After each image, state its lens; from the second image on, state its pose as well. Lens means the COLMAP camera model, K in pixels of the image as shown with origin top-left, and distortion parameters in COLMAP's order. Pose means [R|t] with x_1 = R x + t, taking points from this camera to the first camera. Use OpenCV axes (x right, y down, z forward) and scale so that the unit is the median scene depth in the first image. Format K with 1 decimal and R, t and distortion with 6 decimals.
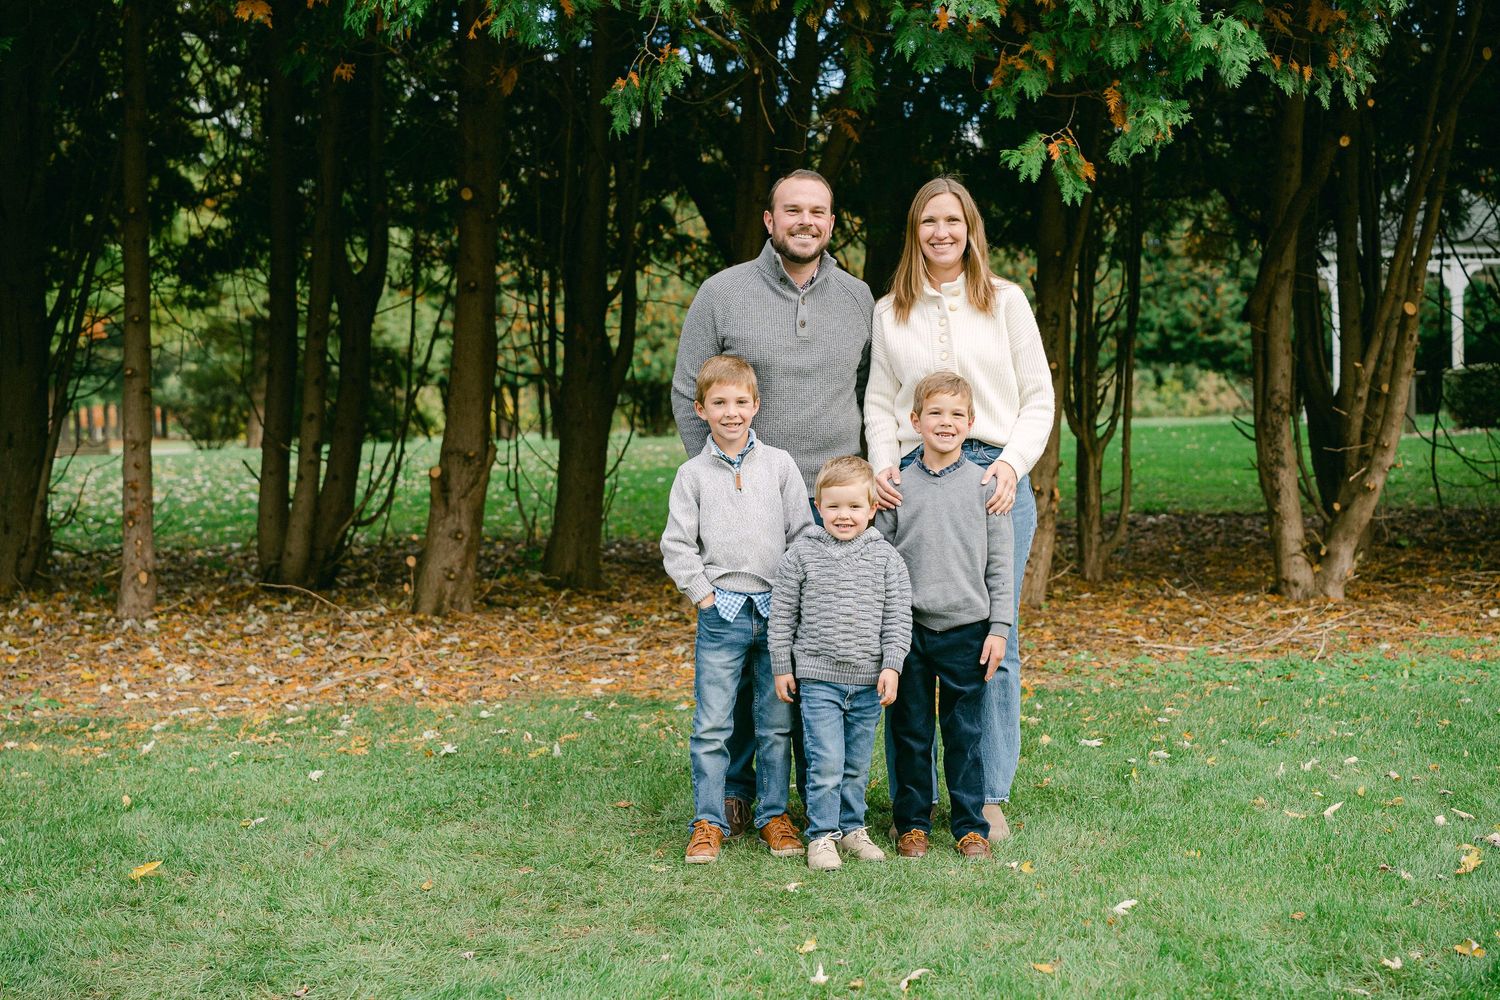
lens RADIAL K [[2154.4, 0, 754.9], [0, 2154.4, 506.2], [0, 0, 1]] dist [0.023177, 0.094623]
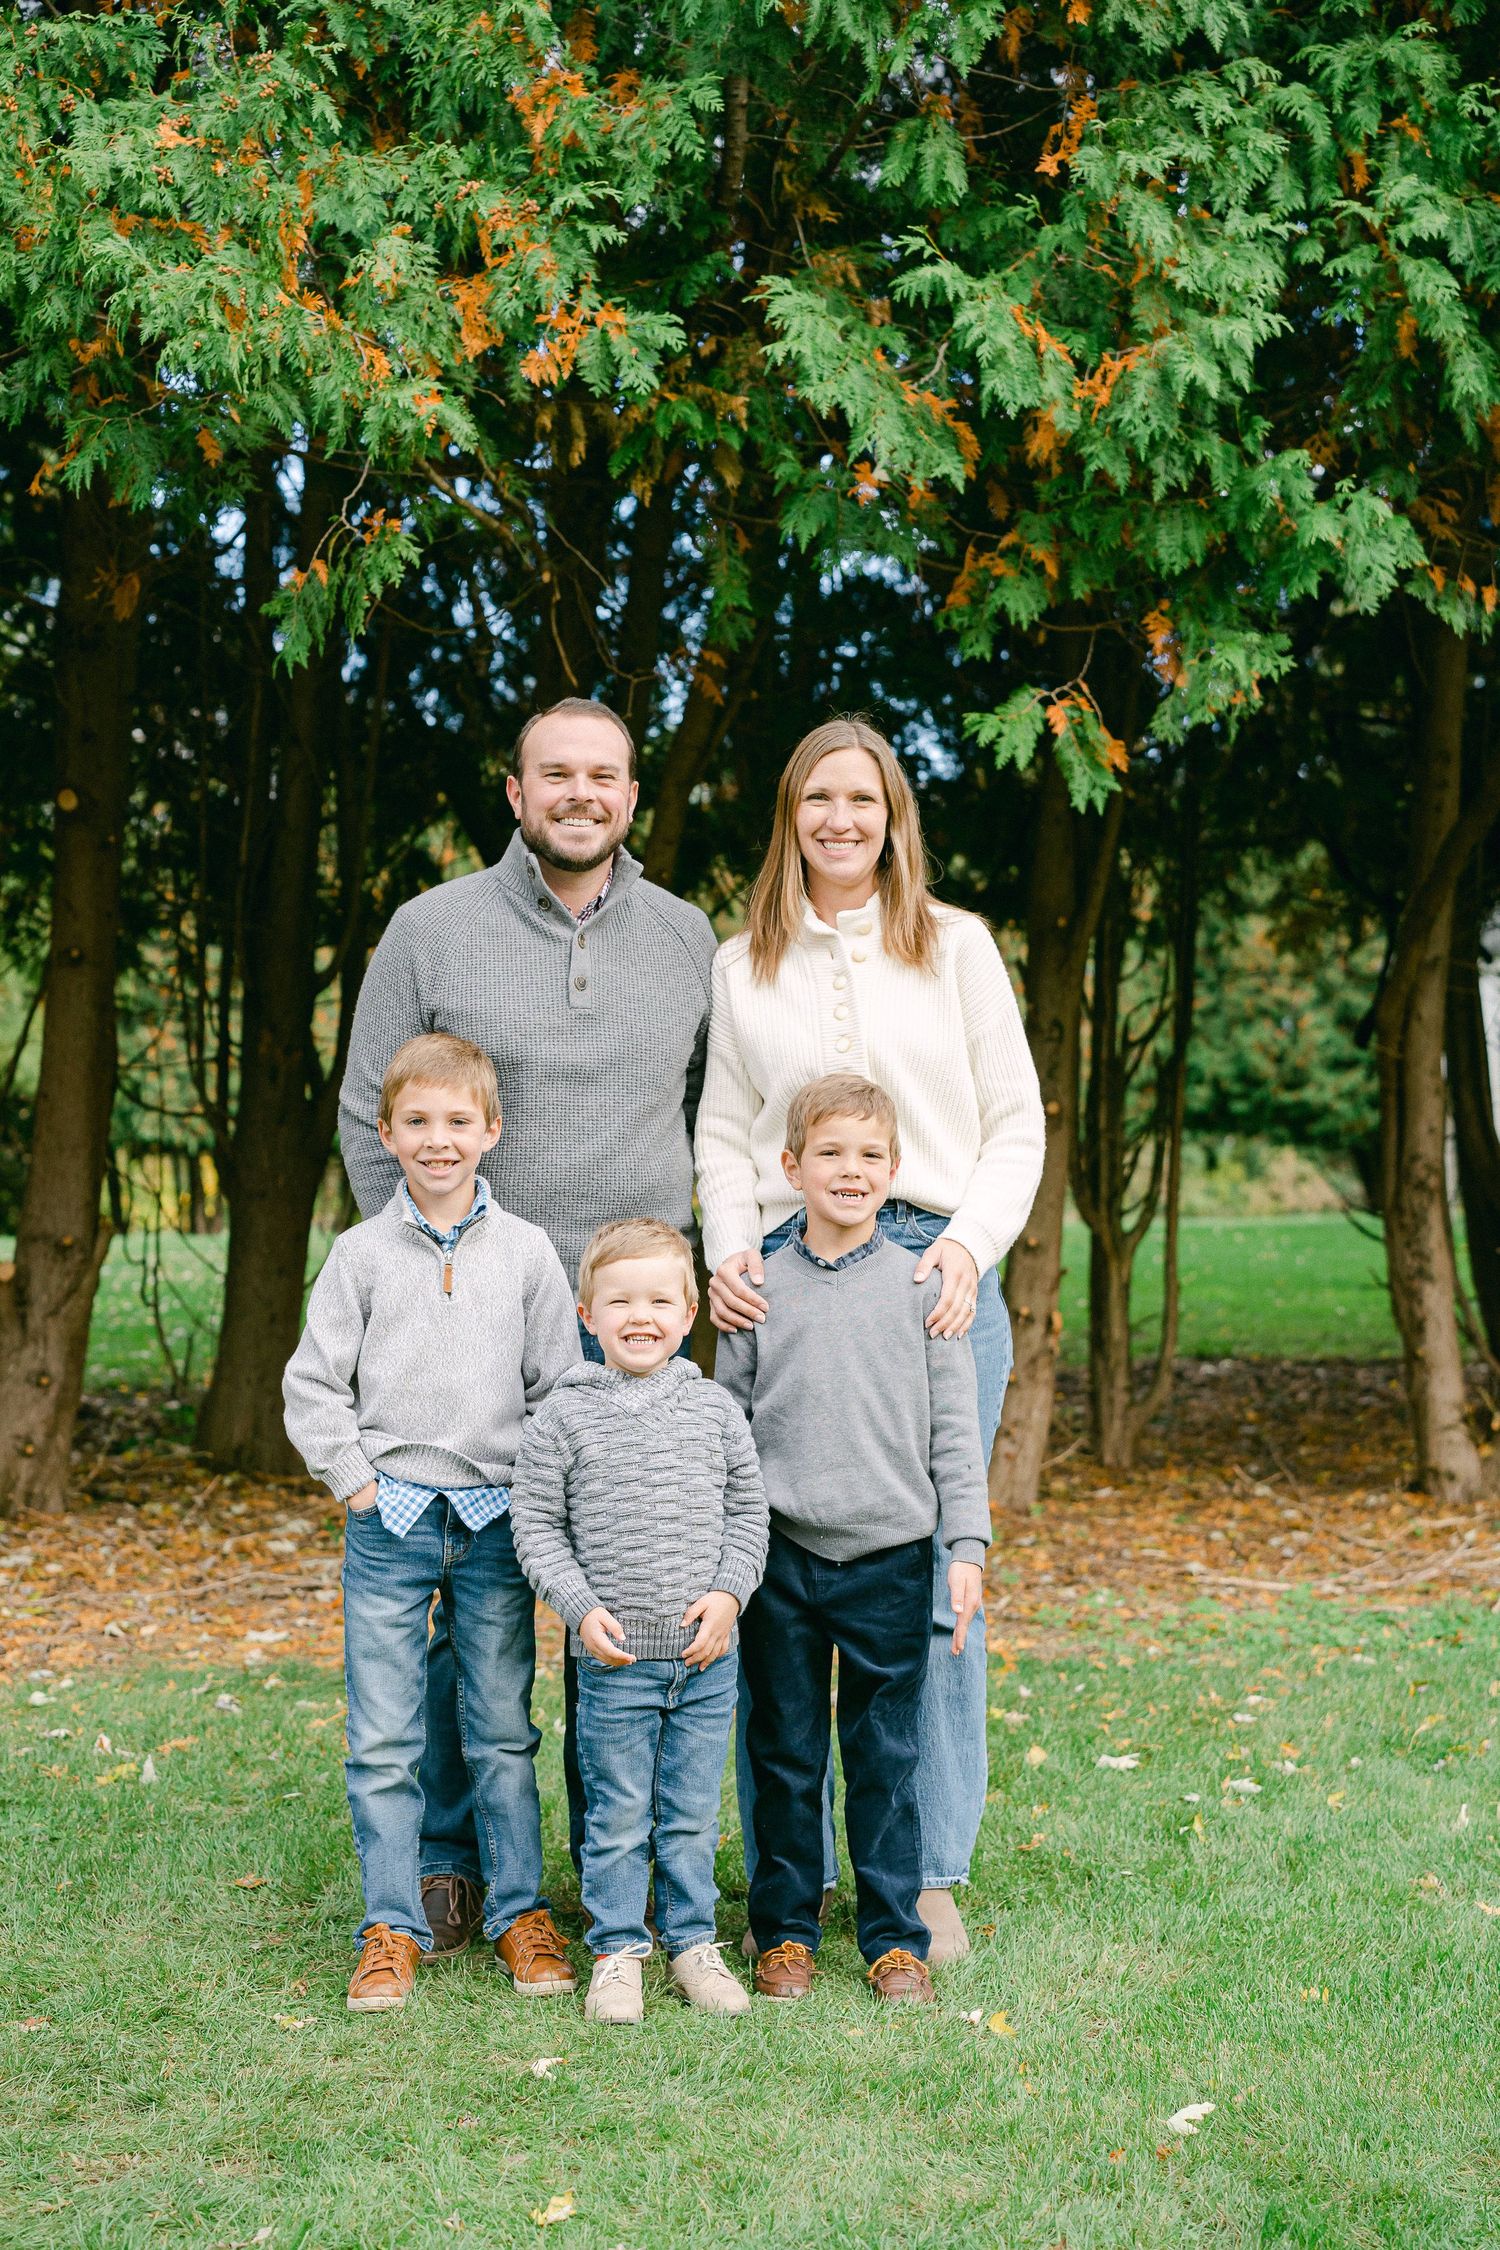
lens RADIAL K [[3231.7, 0, 758.5], [0, 3231.7, 1147.2], [0, 0, 1]] dist [0.023177, 0.094623]
pose [[0.998780, 0.014485, 0.047203, 0.020161], [-0.011516, 0.997974, -0.062575, 0.004496], [-0.048013, 0.061955, 0.996923, 0.151436]]
